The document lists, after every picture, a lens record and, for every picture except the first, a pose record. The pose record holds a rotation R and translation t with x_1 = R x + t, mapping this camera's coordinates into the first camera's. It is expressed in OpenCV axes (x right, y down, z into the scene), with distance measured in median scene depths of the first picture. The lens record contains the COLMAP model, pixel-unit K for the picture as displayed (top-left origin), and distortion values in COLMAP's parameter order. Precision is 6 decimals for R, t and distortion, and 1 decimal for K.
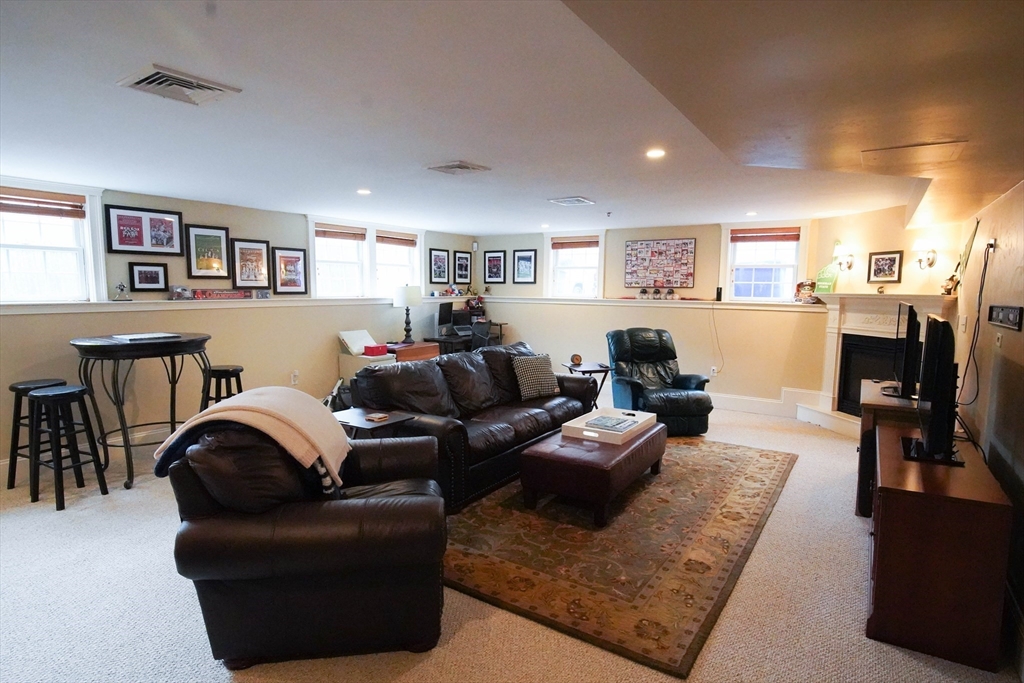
lens RADIAL K [[565.2, 0, 526.7], [0, 565.2, 341.7], [0, 0, 1]] dist [-0.025213, 0.000129]
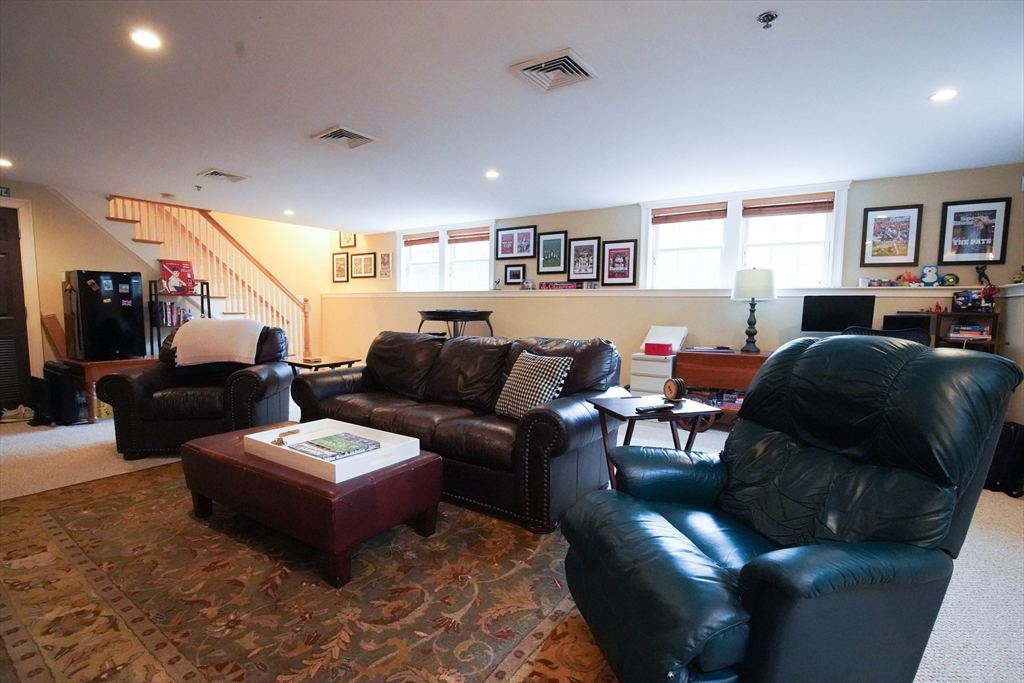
lens RADIAL K [[479.8, 0, 516.2], [0, 479.8, 349.0], [0, 0, 1]] dist [-0.026869, 0.000337]
pose [[-0.043920, 0.074414, -0.996260, 0.511395], [-0.112366, 0.990526, 0.078940, -0.019093], [0.992696, 0.115412, -0.035143, 0.936242]]
